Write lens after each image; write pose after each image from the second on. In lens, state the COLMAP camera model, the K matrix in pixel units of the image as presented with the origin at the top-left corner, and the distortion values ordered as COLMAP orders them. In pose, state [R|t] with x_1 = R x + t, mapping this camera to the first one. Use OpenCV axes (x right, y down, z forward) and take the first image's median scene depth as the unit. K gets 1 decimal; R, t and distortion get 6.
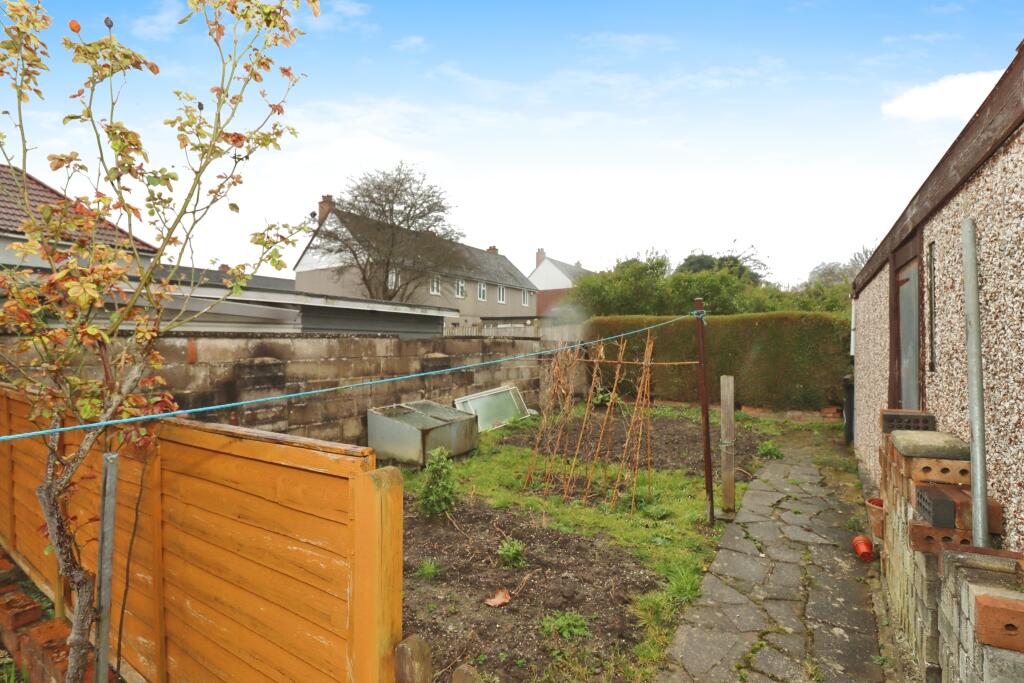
lens RADIAL K [[489.7, 0, 512.5], [0, 489.7, 337.1], [0, 0, 1]] dist [0.000947, -0.000088]
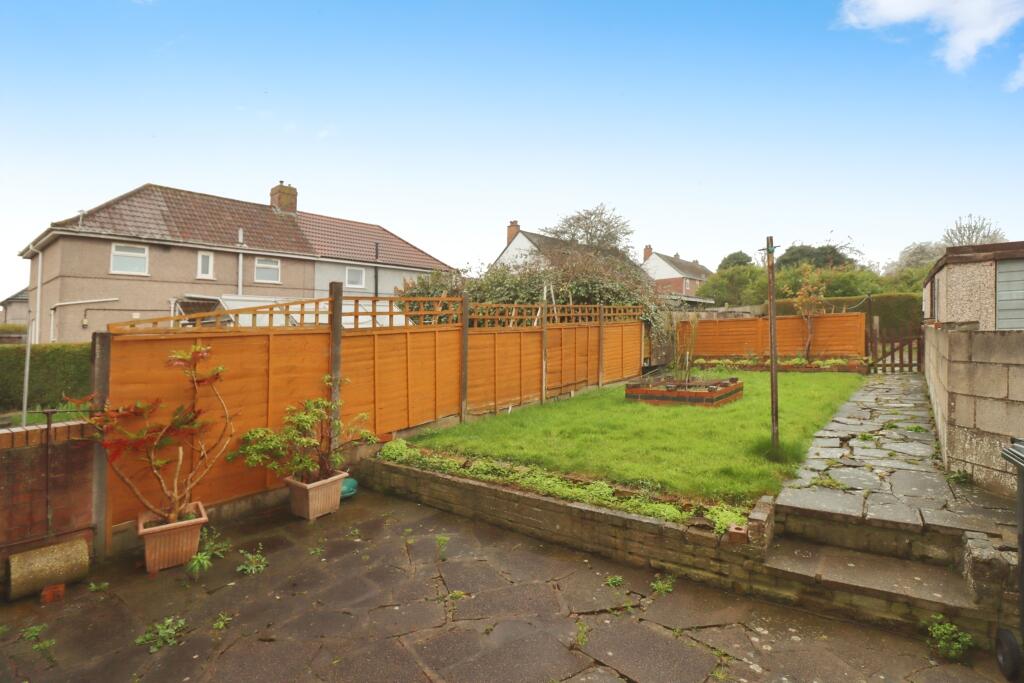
lens RADIAL K [[489.7, 0, 510.5], [0, 489.7, 346.8], [0, 0, 1]] dist [0.000947, -0.000088]
pose [[0.991434, -0.032952, -0.126382, -0.181935], [0.037868, 0.998609, 0.036696, 0.008392], [0.124997, -0.041167, 0.991303, -0.293896]]
